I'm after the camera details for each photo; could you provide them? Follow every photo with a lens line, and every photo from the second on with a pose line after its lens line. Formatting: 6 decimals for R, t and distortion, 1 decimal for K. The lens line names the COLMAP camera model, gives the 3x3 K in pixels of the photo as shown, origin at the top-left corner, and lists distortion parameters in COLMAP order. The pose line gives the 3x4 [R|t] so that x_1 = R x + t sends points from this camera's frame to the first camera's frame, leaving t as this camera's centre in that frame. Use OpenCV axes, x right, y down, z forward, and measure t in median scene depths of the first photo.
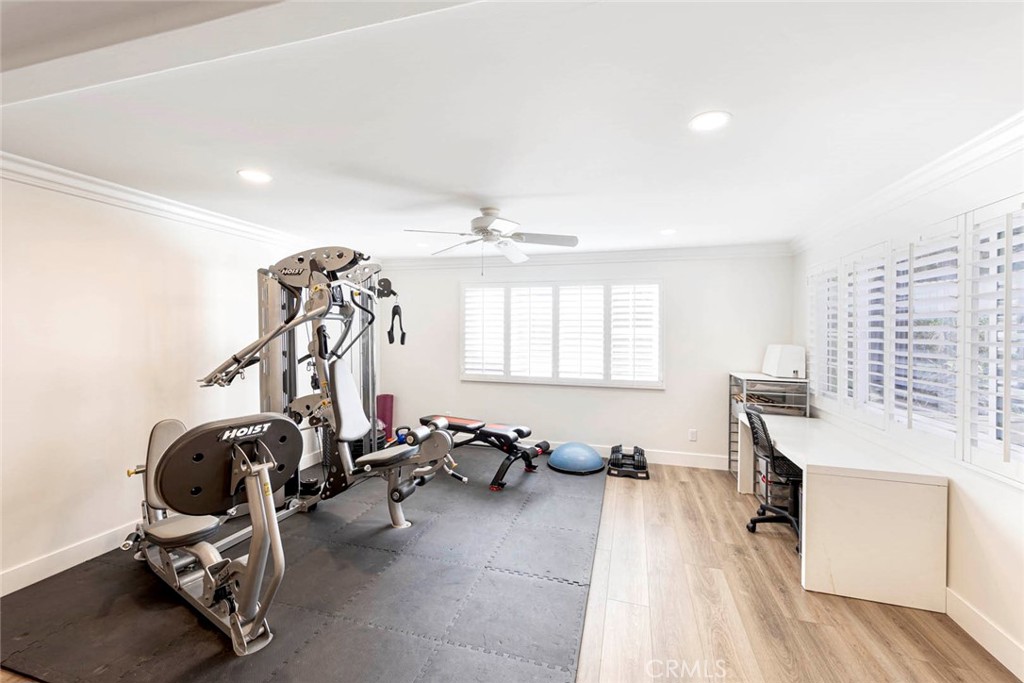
lens RADIAL K [[402.6, 0, 514.6], [0, 402.6, 334.1], [0, 0, 1]] dist [0.001345, -0.000070]
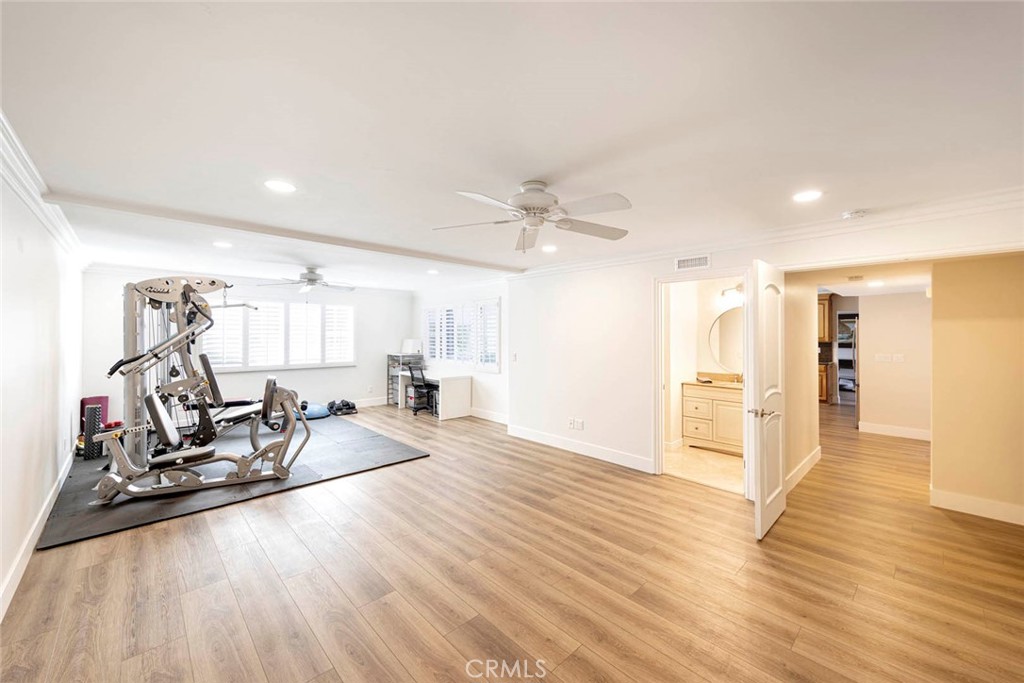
lens RADIAL K [[402.6, 0, 513.4], [0, 402.6, 337.2], [0, 0, 1]] dist [0.001345, -0.000070]
pose [[0.504775, -0.011445, 0.863175, -0.826013], [0.007327, 0.999933, 0.008974, 0.000754], [-0.863220, 0.001795, 0.504825, -0.505900]]
